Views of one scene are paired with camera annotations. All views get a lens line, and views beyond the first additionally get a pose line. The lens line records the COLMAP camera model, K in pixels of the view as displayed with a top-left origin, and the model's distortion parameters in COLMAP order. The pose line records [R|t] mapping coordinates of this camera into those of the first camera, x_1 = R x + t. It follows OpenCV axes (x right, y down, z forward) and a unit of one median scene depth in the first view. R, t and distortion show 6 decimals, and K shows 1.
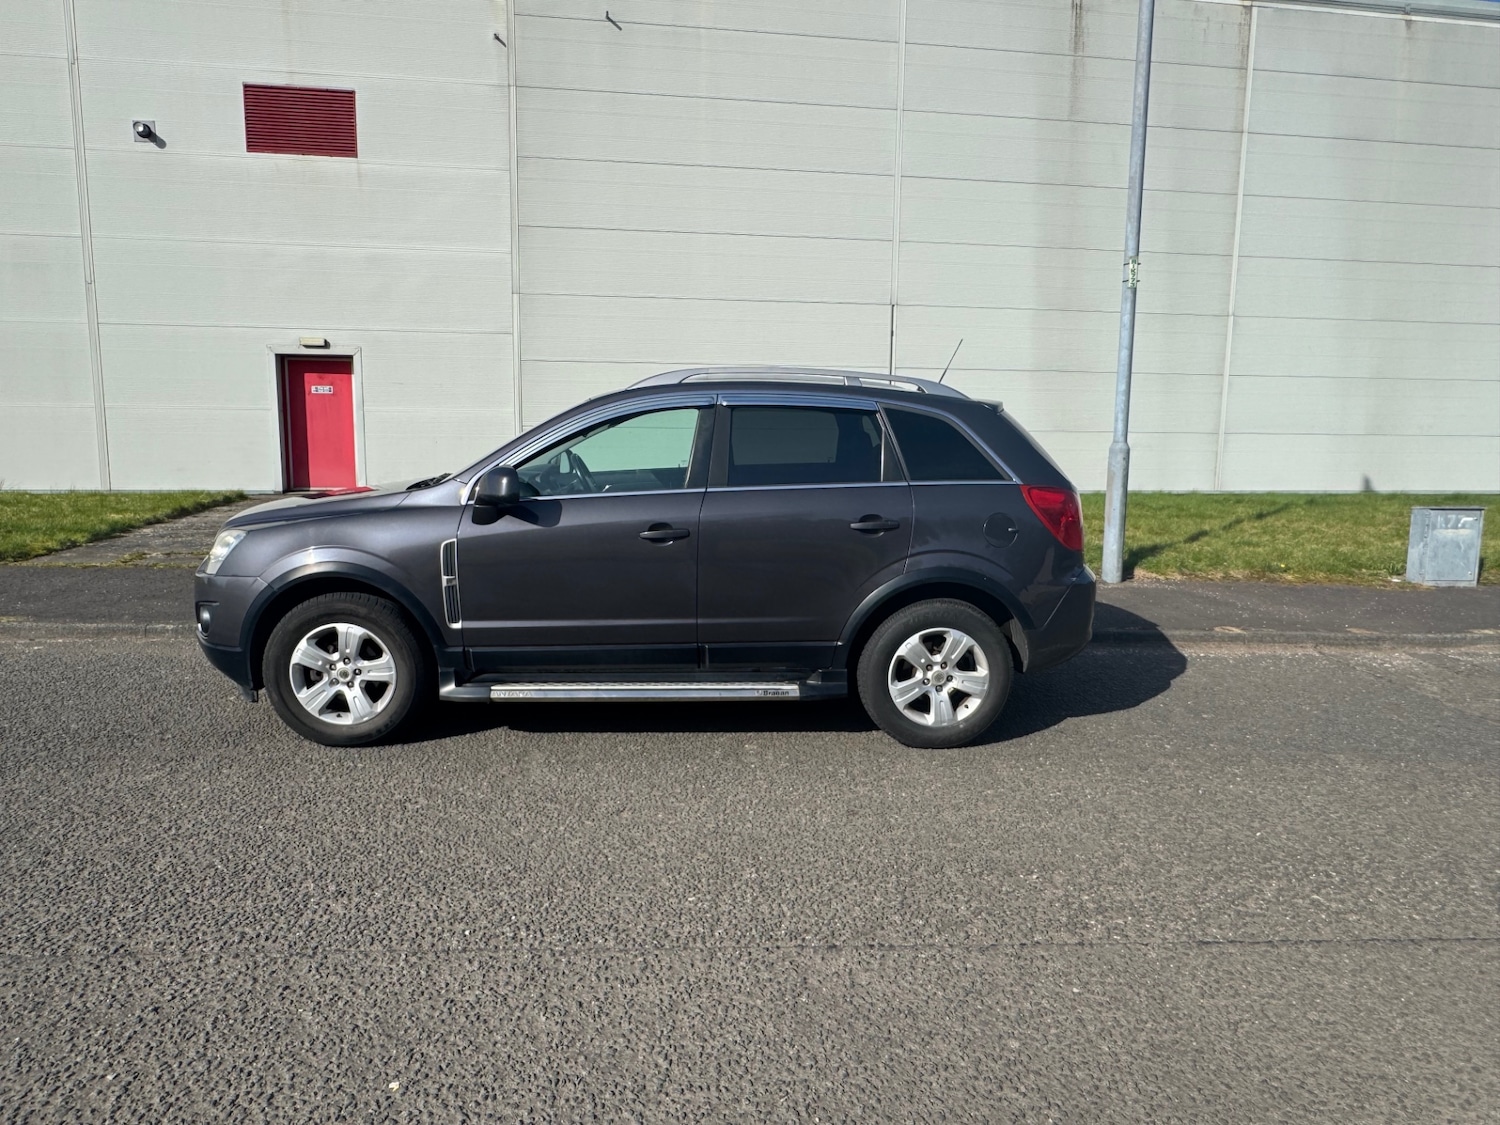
lens RADIAL K [[952.9, 0, 744.3], [0, 952.9, 560.1], [0, 0, 1]] dist [-0.005792, 0.003213]
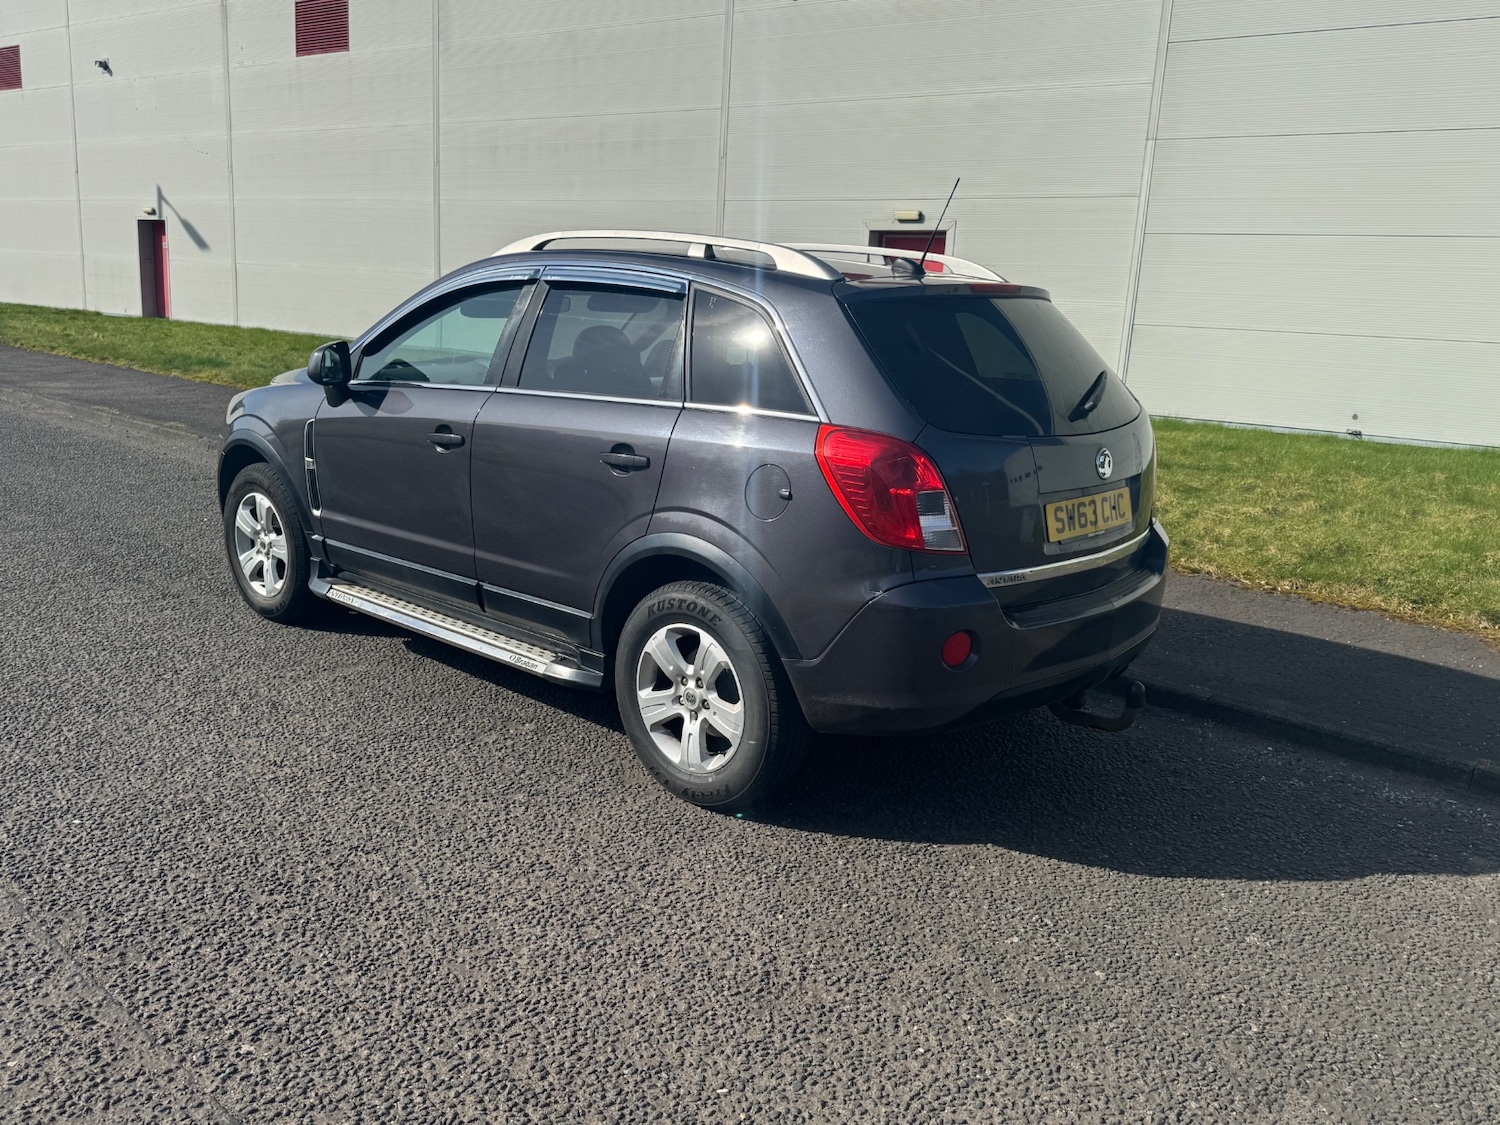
lens RADIAL K [[1227.0, 0, 752.1], [0, 1227.0, 565.9], [0, 0, 1]] dist [0.065098, -0.051568]
pose [[0.705473, 0.174108, -0.687018, 0.836602], [-0.139605, 0.984502, 0.106143, -0.067898], [0.694851, 0.021030, 0.718846, 0.420638]]
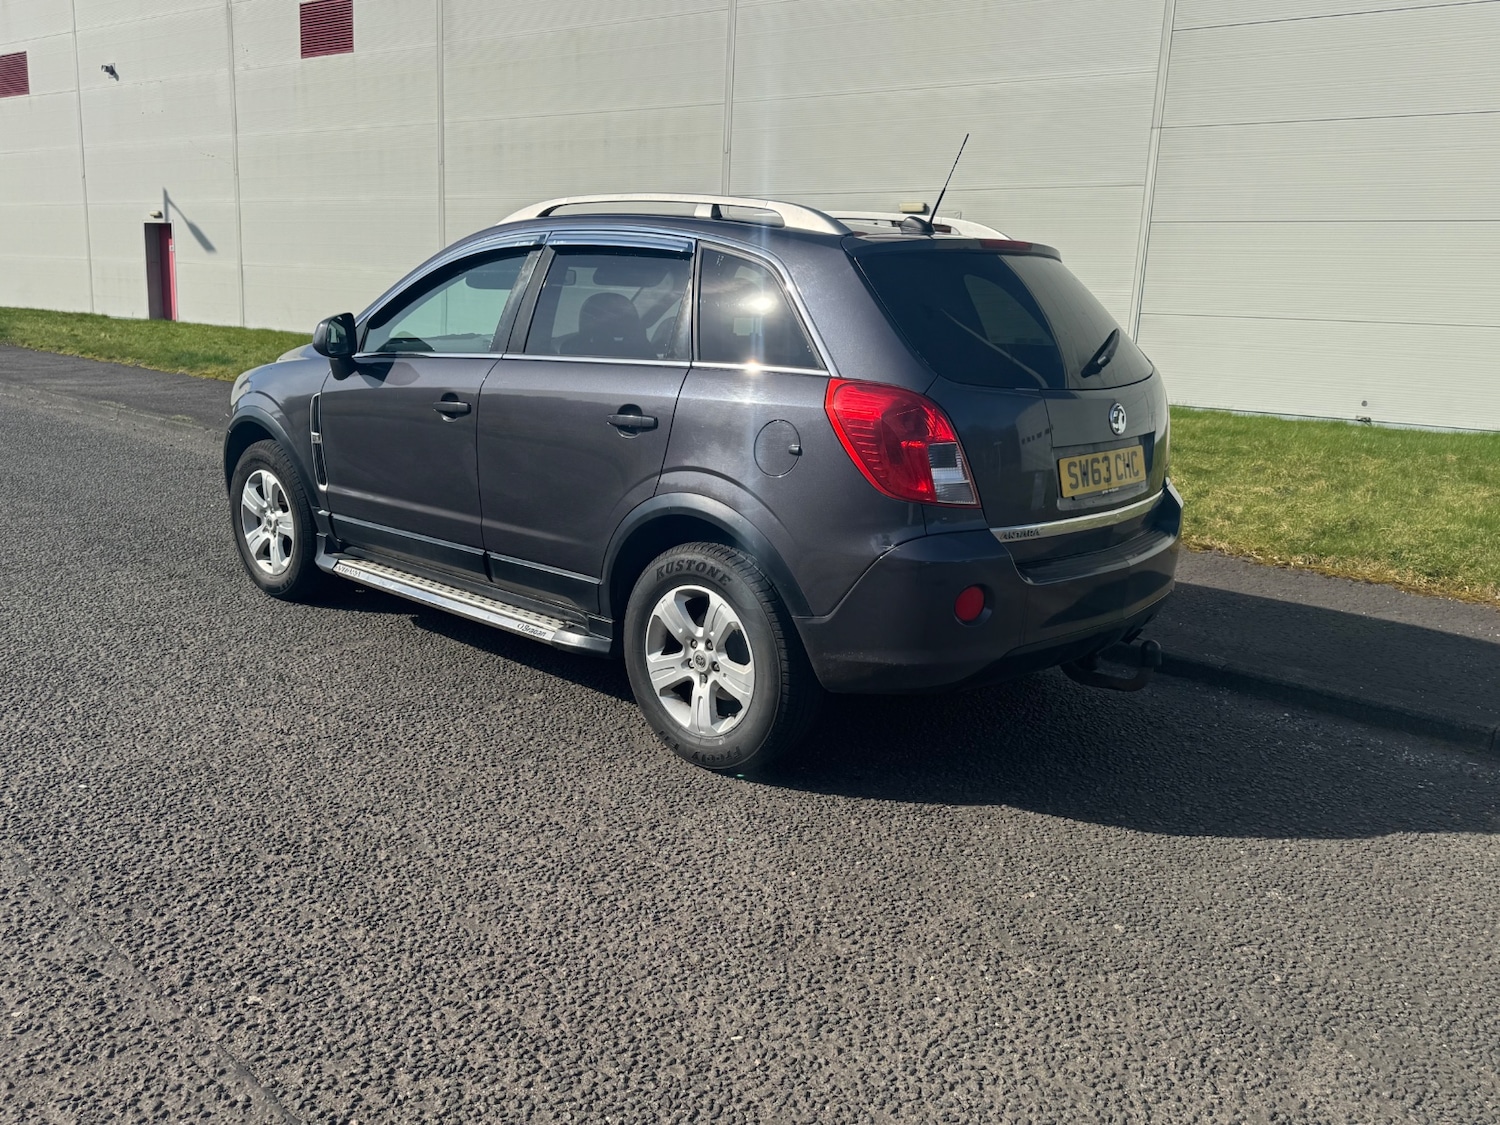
lens RADIAL K [[1227.0, 0, 751.4], [0, 1227.0, 560.4], [0, 0, 1]] dist [0.065098, -0.051568]
pose [[0.702714, 0.163997, -0.692313, 0.833958], [-0.132358, 0.986218, 0.099271, -0.036096], [0.699052, 0.021875, 0.714736, 0.426118]]
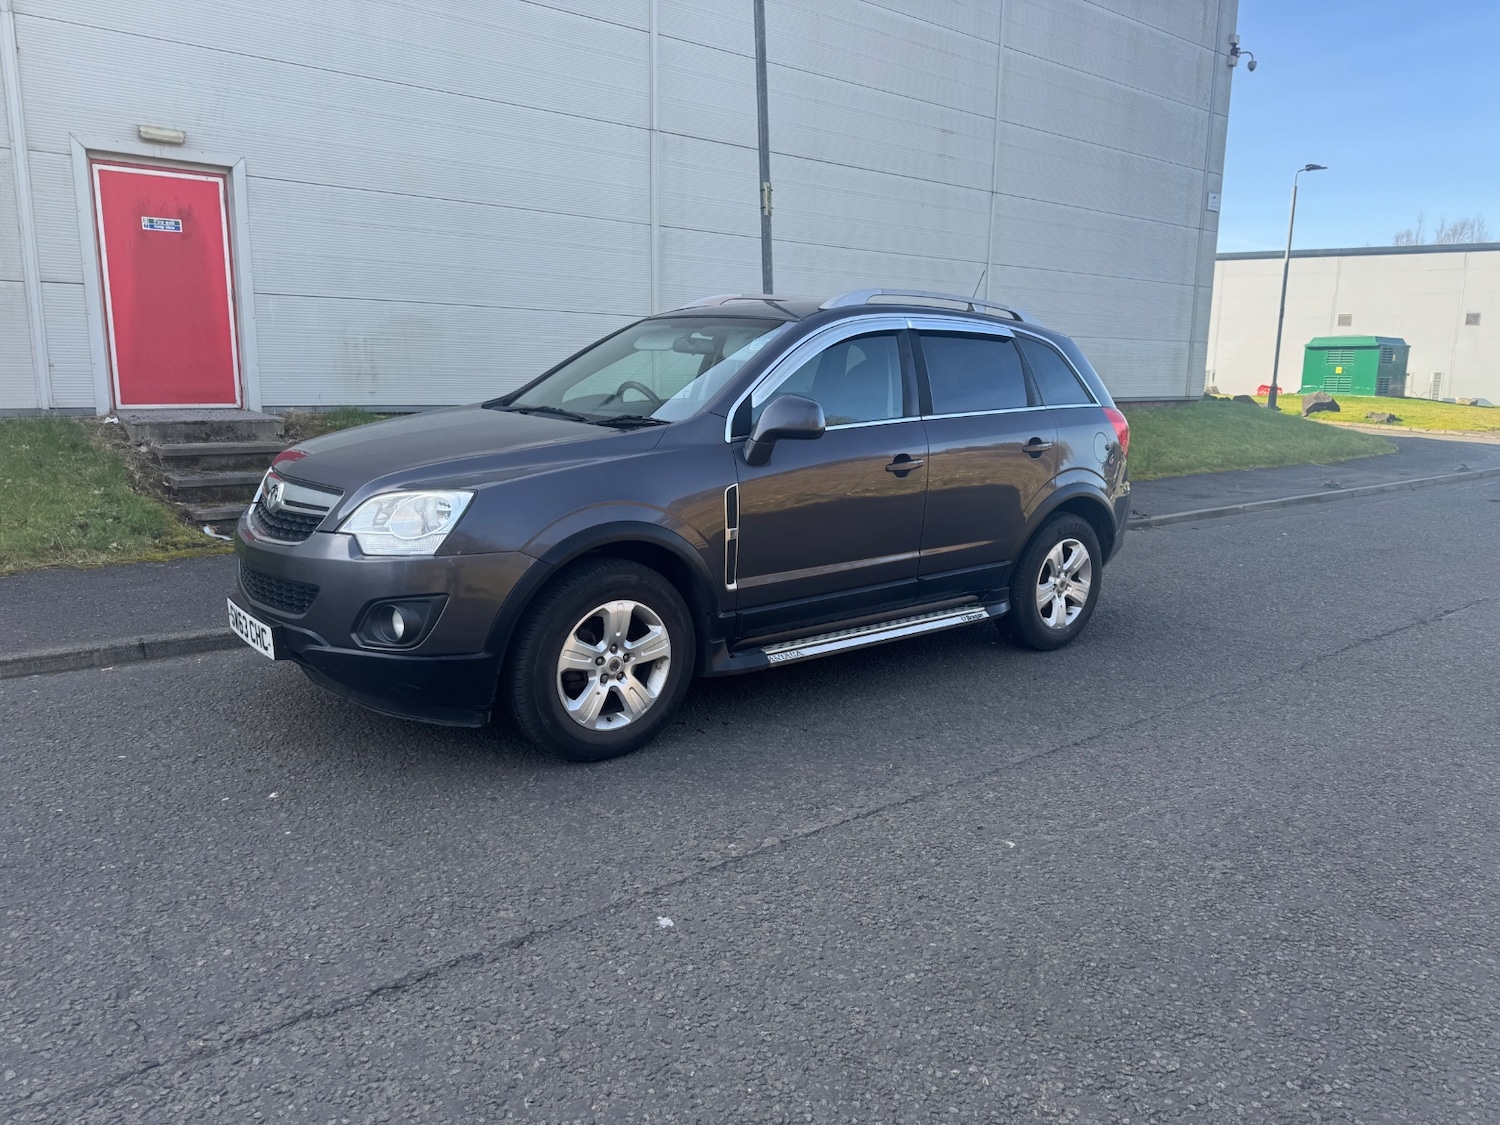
lens RADIAL K [[1056.7, 0, 761.7], [0, 1056.7, 565.7], [0, 0, 1]] dist [0.022533, -0.021403]
pose [[0.795665, -0.104506, 0.596654, -0.831938], [0.069447, 0.994248, 0.081535, -0.023897], [-0.601743, -0.023439, 0.798346, 0.233896]]
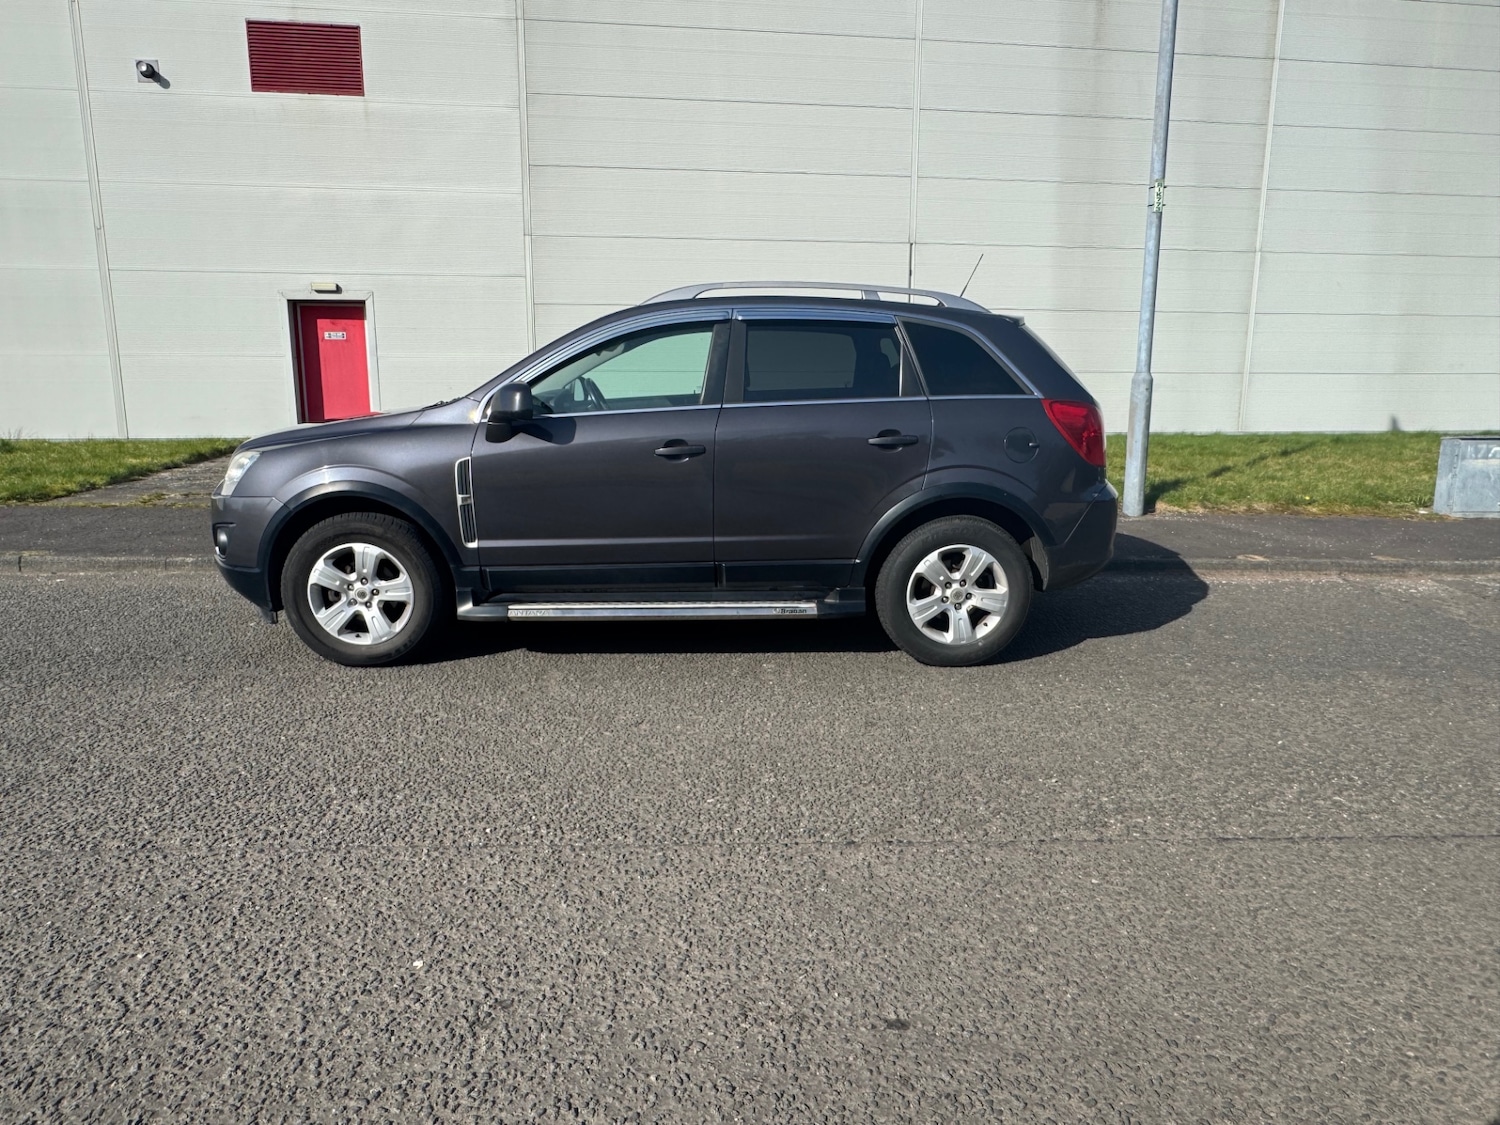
lens RADIAL K [[952.9, 0, 747.8], [0, 952.9, 563.9], [0, 0, 1]] dist [-0.005792, 0.003213]
pose [[0.999869, -0.006634, -0.014739, 0.000394], [0.007370, 0.998697, 0.050490, 0.040176], [0.014385, -0.050592, 0.998616, 0.007435]]
